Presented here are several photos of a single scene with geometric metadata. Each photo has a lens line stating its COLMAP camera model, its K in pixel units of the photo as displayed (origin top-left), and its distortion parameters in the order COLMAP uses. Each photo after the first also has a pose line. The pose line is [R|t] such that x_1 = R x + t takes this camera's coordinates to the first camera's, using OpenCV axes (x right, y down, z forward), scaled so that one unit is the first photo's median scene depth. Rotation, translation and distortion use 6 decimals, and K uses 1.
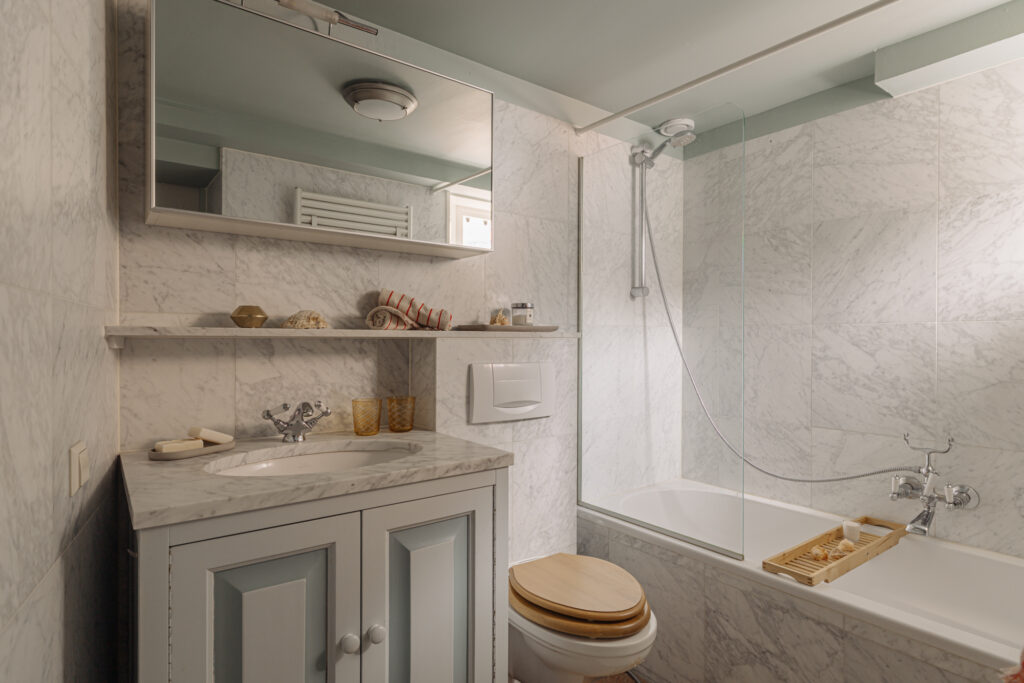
lens RADIAL K [[538.9, 0, 512.0], [0, 538.9, 341.5], [0, 0, 1]] dist [0.000634, -0.000256]
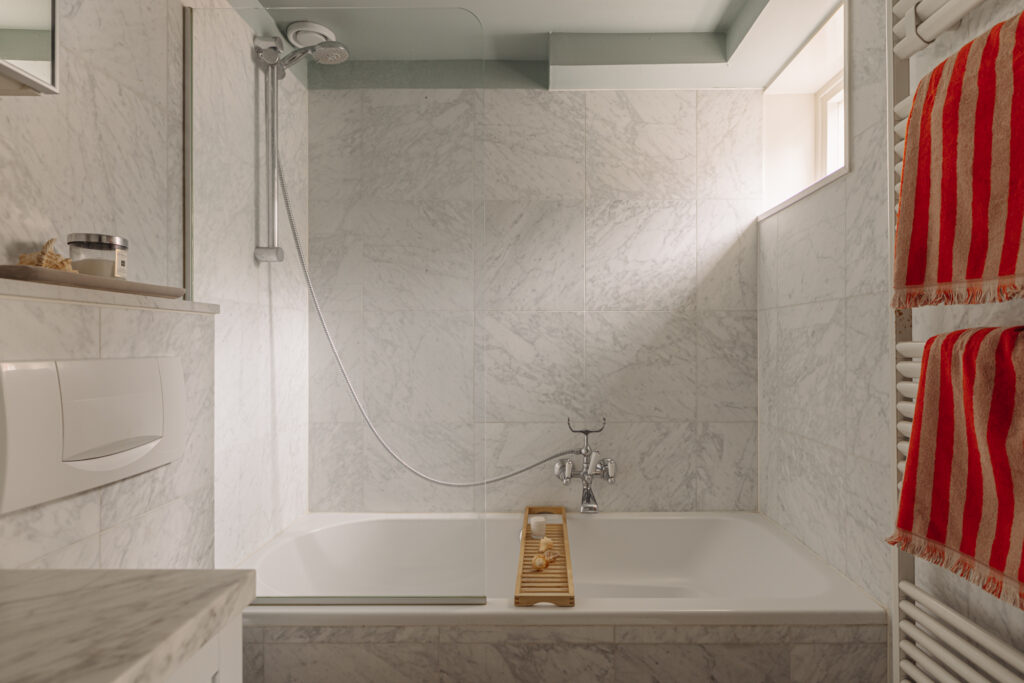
lens RADIAL K [[539.9, 0, 515.2], [0, 539.9, 346.1], [0, 0, 1]] dist [-0.001010, -0.000585]
pose [[0.608771, -0.004901, 0.793331, -0.138044], [0.003768, 0.999988, 0.003286, 0.026908], [-0.793337, 0.000989, 0.608782, 0.415229]]
